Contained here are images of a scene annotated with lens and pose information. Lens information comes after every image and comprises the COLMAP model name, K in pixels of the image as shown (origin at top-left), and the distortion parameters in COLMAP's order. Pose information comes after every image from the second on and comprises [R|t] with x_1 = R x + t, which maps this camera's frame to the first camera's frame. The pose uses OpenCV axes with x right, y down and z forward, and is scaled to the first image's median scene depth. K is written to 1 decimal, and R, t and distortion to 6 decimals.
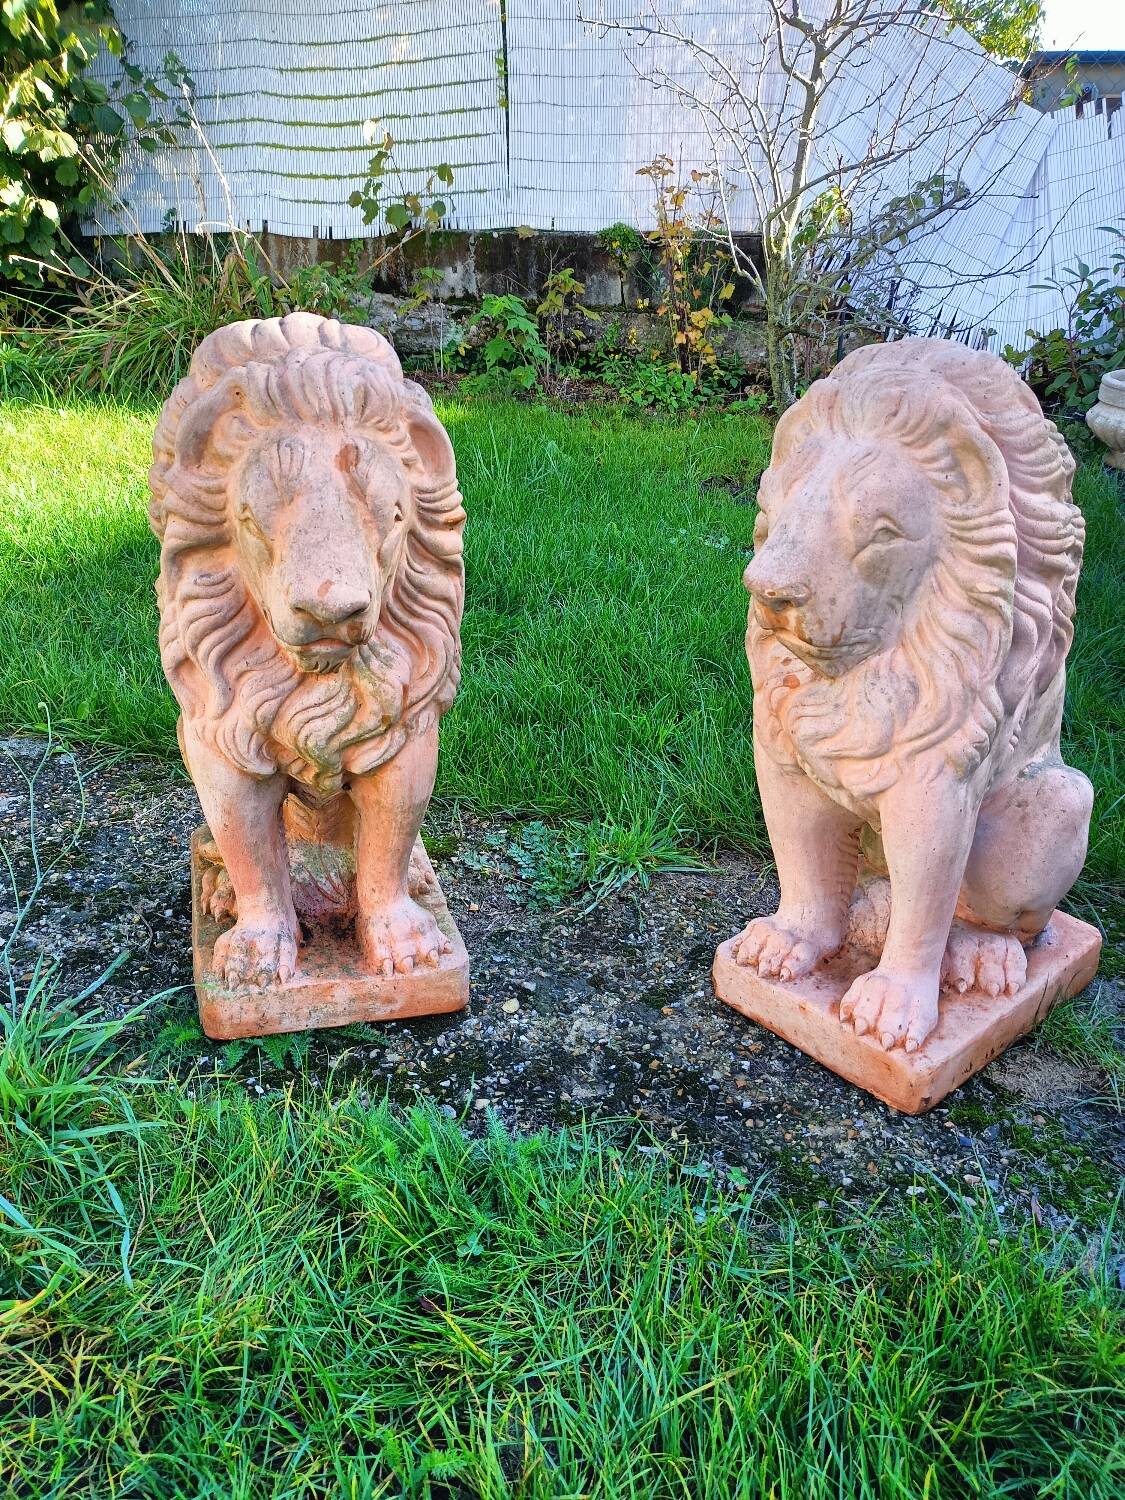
lens RADIAL K [[1107.1, 0, 565.7], [0, 1107.1, 745.8], [0, 0, 1]] dist [0.059293, -0.080018]
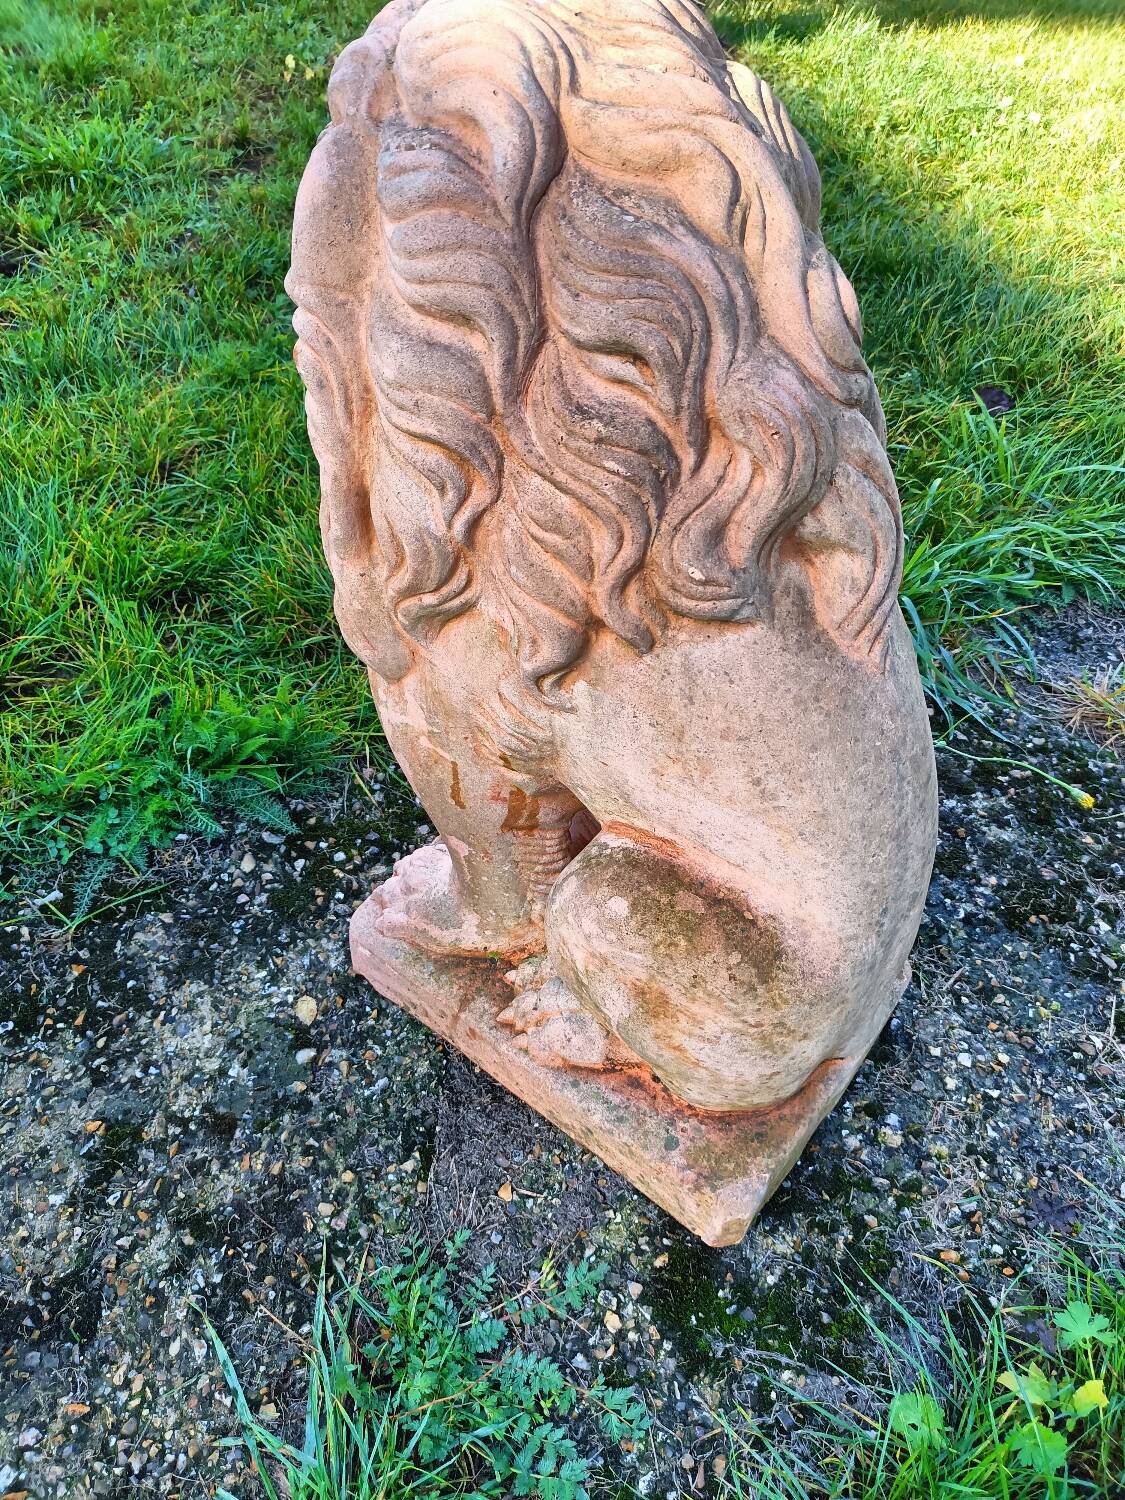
lens RADIAL K [[1129.4, 0, 565.3], [0, 1129.4, 746.8], [0, 0, 1]] dist [0.010844, -0.007249]
pose [[-0.813782, 0.341788, -0.470041, 0.107193], [-0.324737, 0.403329, 0.855495, -0.548237], [0.481980, 0.848826, -0.217231, 1.132743]]
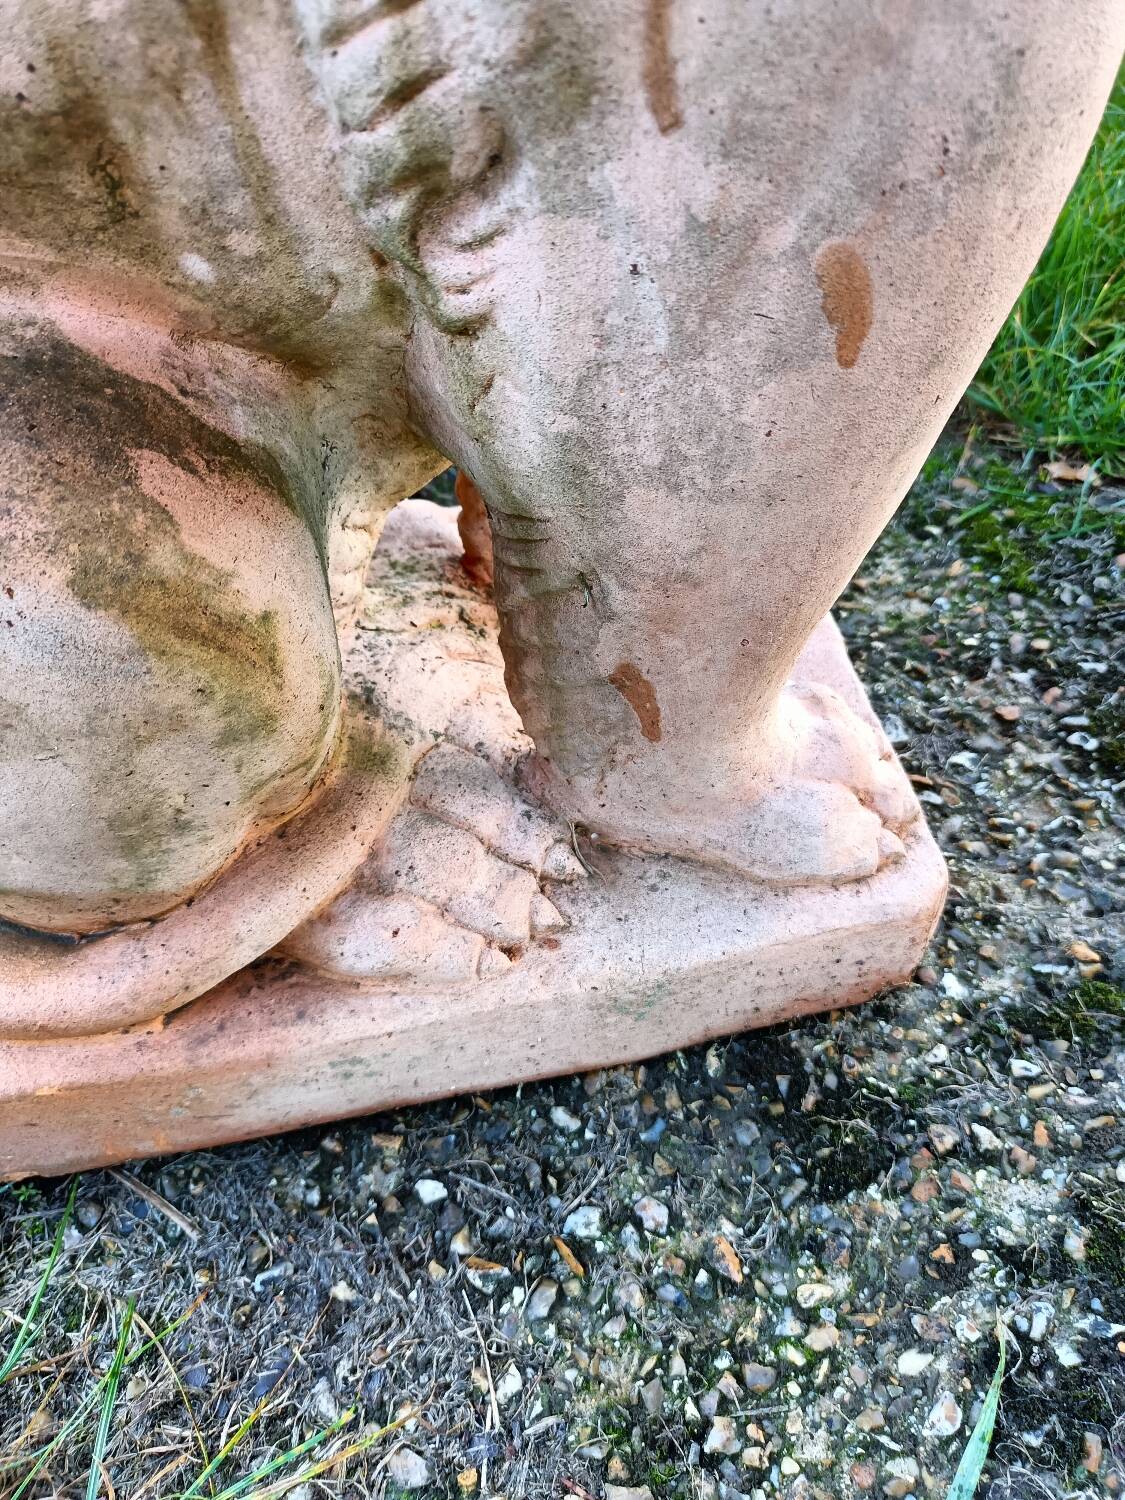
lens RADIAL K [[1136.1, 0, 552.6], [0, 1136.1, 749.5], [0, 0, 1]] dist [-0.003857, -0.007506]
pose [[-0.855103, -0.368854, 0.364343, 0.134263], [0.228248, 0.363152, 0.903340, -0.158837], [-0.465512, 0.855610, -0.226342, 1.148064]]
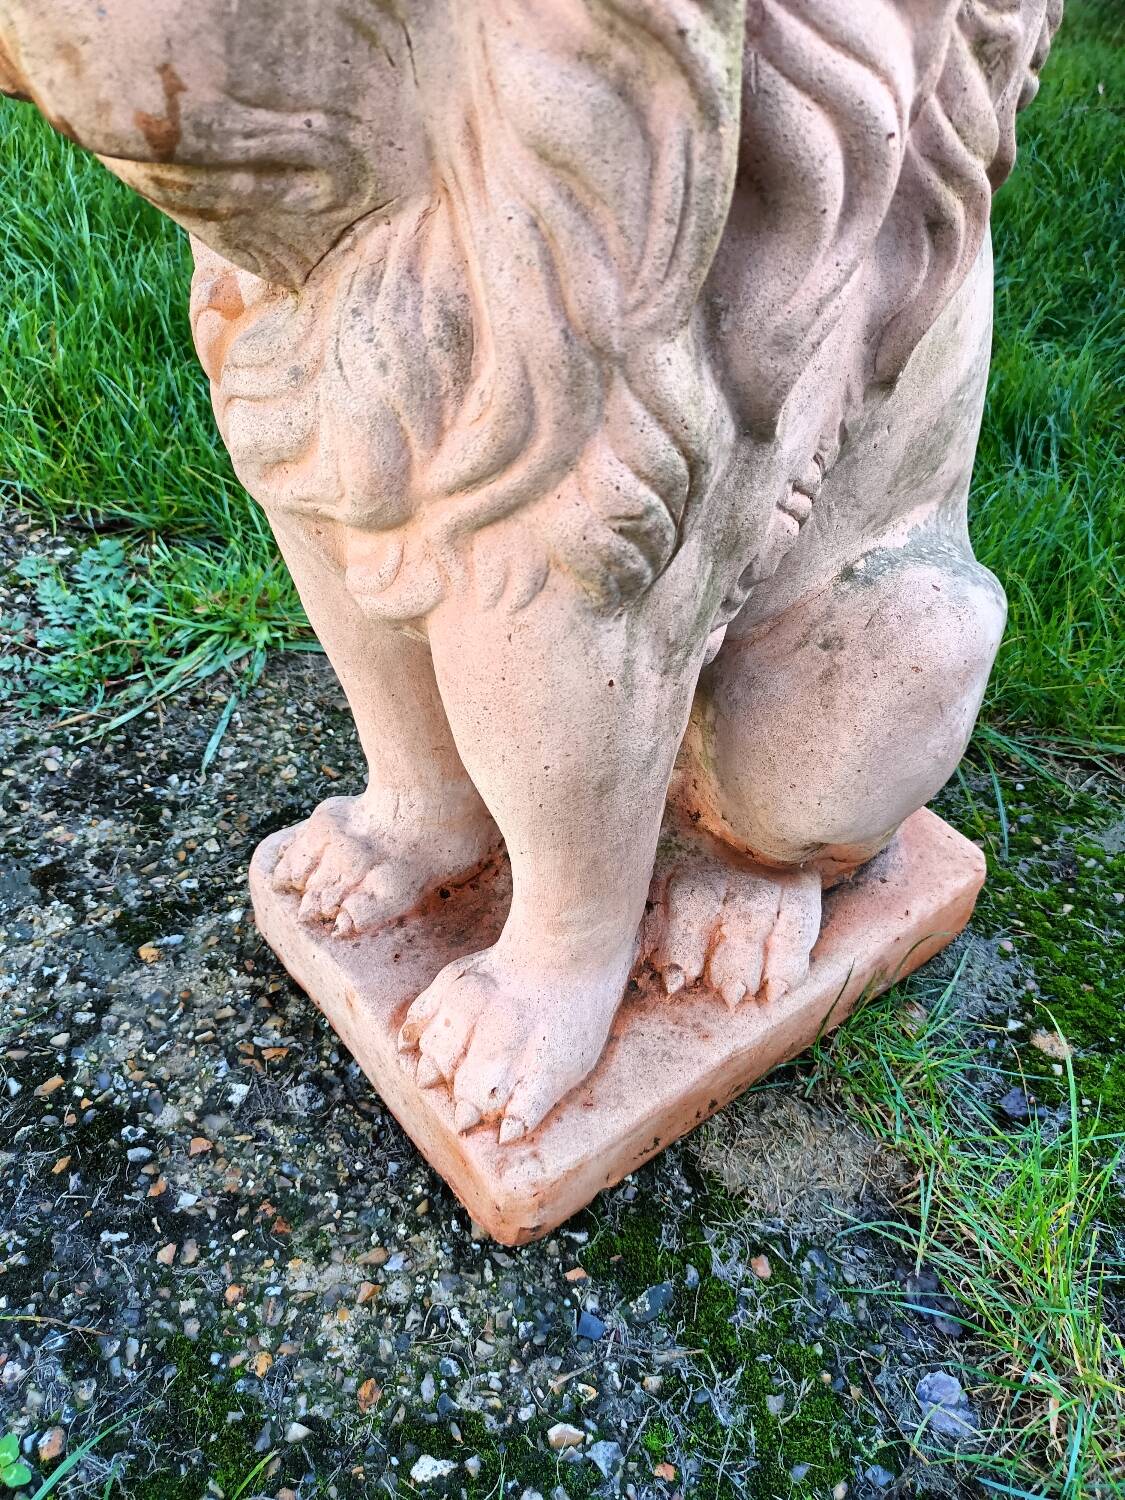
lens RADIAL K [[1126.1, 0, 558.7], [0, 1126.1, 743.9], [0, 0, 1]] dist [0.009847, 0.000887]
pose [[0.996097, 0.087331, 0.012846, 0.282190], [-0.087204, 0.951021, 0.296571, -0.036185], [0.013683, -0.296533, 0.954925, 0.535100]]
